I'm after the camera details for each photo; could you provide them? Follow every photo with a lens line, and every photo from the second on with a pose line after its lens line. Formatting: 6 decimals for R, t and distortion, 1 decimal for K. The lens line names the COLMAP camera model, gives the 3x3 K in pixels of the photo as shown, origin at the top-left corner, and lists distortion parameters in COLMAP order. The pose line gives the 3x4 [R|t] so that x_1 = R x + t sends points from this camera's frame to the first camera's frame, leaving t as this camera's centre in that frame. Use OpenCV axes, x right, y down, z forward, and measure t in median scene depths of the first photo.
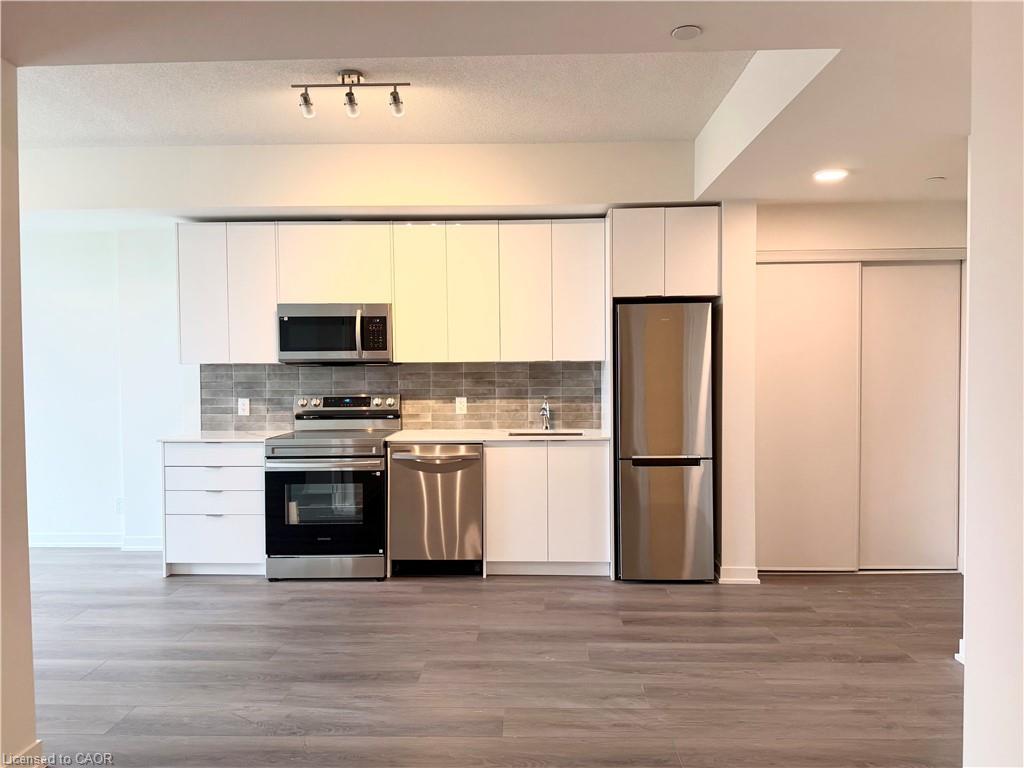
lens RADIAL K [[718.2, 0, 516.8], [0, 718.2, 387.2], [0, 0, 1]] dist [0.058008, -0.074925]
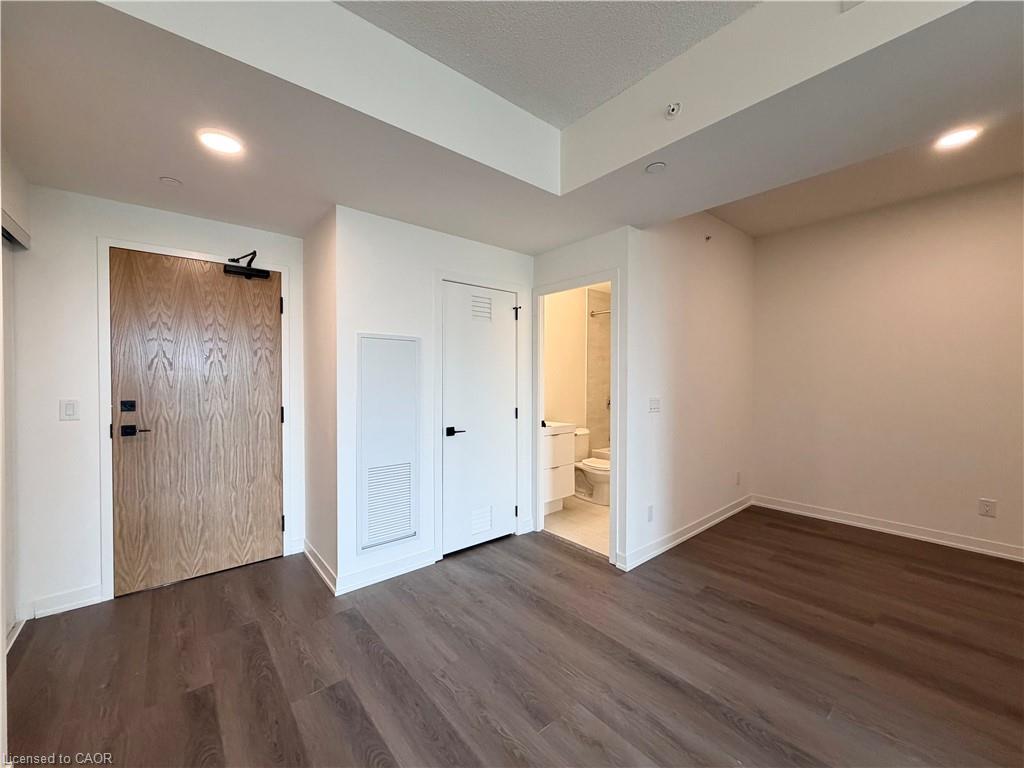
lens RADIAL K [[408.9, 0, 510.1], [0, 408.9, 385.3], [0, 0, 1]] dist [-0.002557, 0.000683]
pose [[-0.661995, -0.004013, 0.749497, -0.115571], [0.026287, 0.999246, 0.028569, -0.015709], [-0.749047, 0.038615, -0.661391, 0.899380]]
